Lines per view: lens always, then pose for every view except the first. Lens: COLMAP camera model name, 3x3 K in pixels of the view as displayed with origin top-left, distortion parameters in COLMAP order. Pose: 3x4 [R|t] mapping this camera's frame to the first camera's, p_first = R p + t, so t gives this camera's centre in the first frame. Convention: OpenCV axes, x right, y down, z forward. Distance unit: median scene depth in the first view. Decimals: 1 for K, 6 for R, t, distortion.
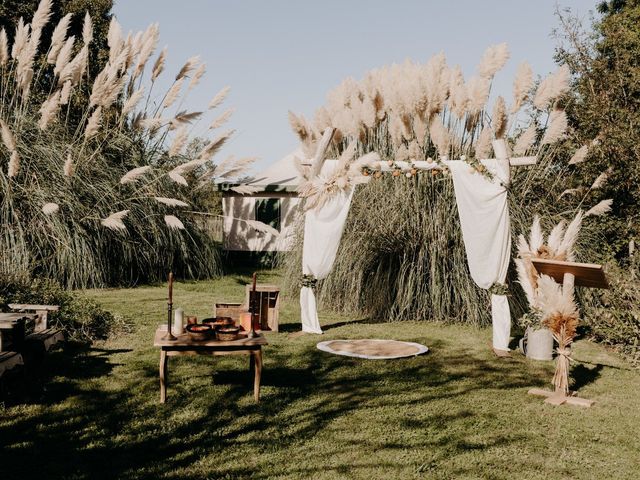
lens RADIAL K [[697.5, 0, 320.0], [0, 697.5, 240.0], [0, 0, 1]] dist [-0.005368, -0.005367]
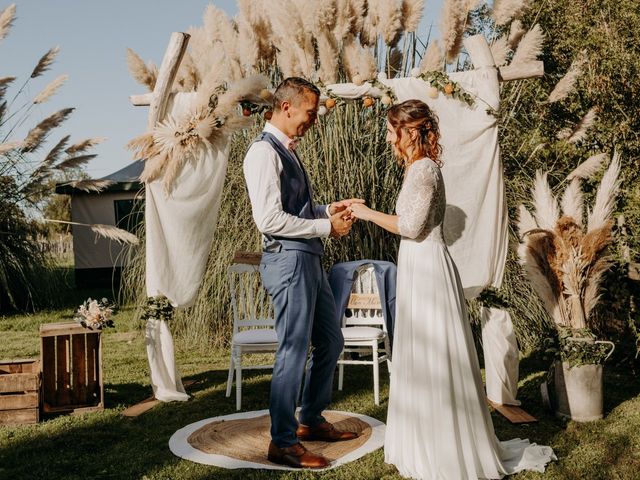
lens RADIAL K [[697.5, 0, 320.0], [0, 697.5, 240.0], [0, 0, 1]] dist [-0.005368, -0.005367]
pose [[0.985888, -0.064023, 0.154679, 0.025644], [0.066412, 0.997739, -0.010320, 0.016393], [-0.153668, 0.020447, 0.987911, 0.376486]]
